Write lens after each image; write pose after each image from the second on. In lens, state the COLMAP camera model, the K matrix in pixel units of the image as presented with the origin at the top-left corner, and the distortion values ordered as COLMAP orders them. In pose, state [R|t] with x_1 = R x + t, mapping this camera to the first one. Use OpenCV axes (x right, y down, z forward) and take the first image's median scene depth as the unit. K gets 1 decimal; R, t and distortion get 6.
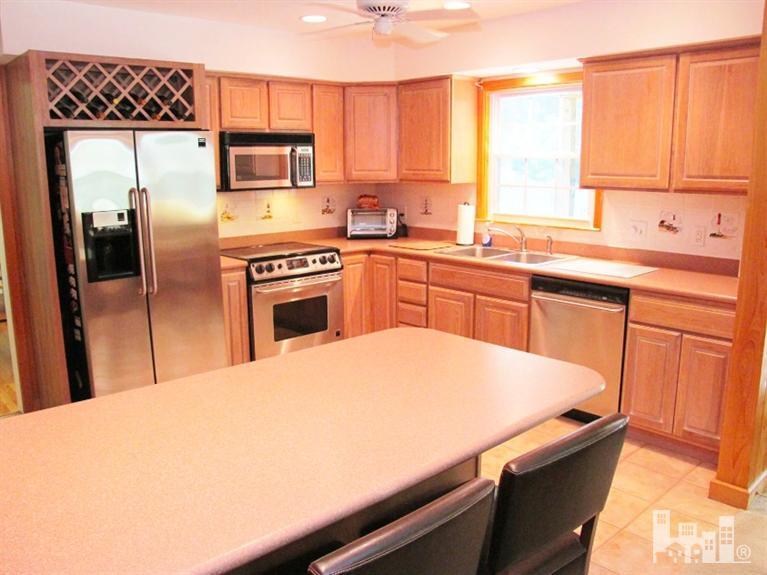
lens RADIAL K [[637.6, 0, 383.5], [0, 637.6, 287.5], [0, 0, 1]] dist [-0.138654, 0.097370]
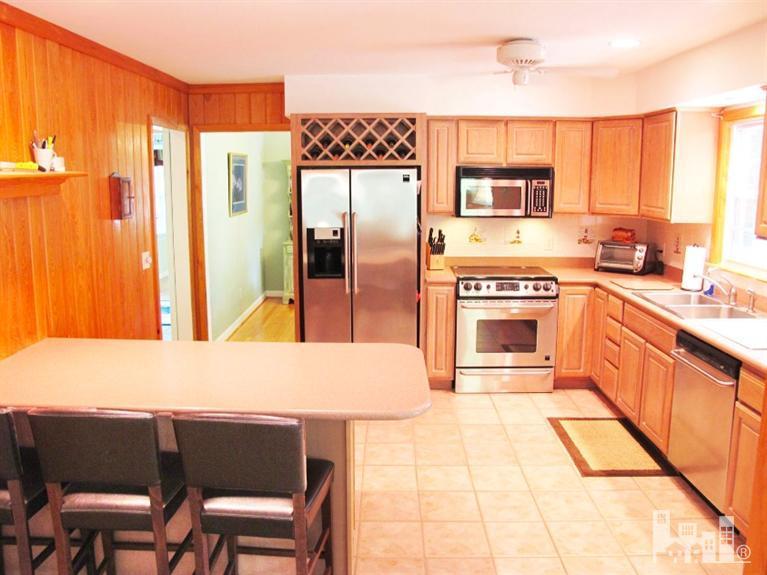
lens RADIAL K [[637.6, 0, 383.5], [0, 637.6, 287.5], [0, 0, 1]] dist [-0.138654, 0.097370]
pose [[0.734206, 0.125064, -0.667308, 0.438484], [-0.137805, 0.989879, 0.033899, -0.043691], [0.664794, 0.067069, 0.744010, 0.042126]]
